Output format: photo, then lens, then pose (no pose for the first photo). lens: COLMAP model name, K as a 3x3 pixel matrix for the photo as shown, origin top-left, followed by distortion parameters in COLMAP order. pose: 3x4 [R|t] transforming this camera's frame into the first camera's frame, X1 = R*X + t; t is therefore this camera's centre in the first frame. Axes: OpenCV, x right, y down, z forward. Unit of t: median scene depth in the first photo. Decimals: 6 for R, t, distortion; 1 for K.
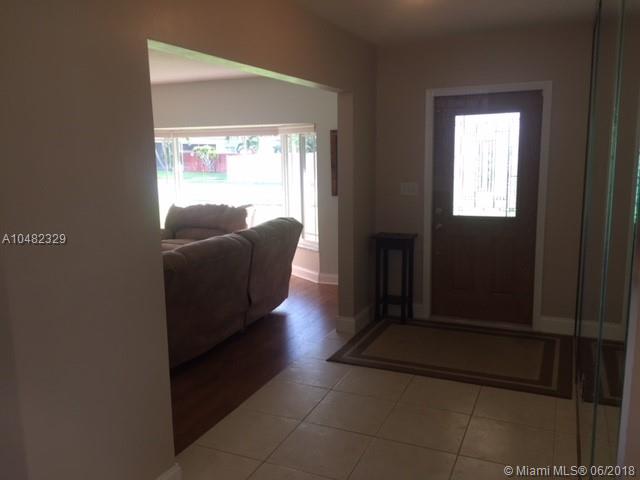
lens RADIAL K [[557.7, 0, 319.9], [0, 557.7, 240.6], [0, 0, 1]] dist [0.066257, -0.041671]
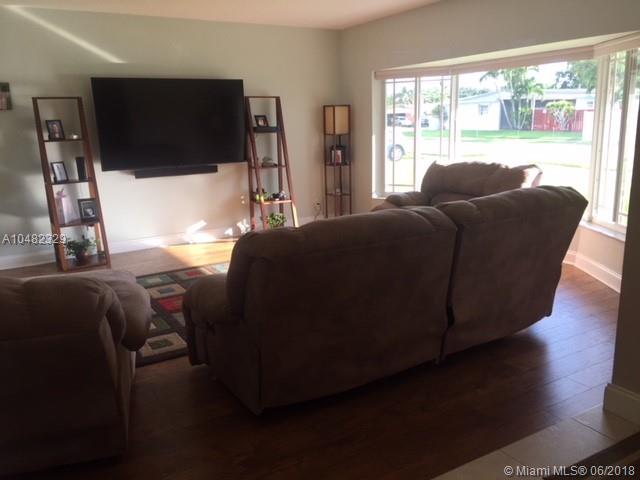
lens RADIAL K [[557.7, 0, 320.2], [0, 557.7, 239.6], [0, 0, 1]] dist [0.066257, -0.041671]
pose [[0.820055, 0.117861, -0.560017, 0.058431], [-0.080674, 0.992599, 0.090768, -0.013921], [0.566570, -0.029255, 0.823494, 0.265562]]
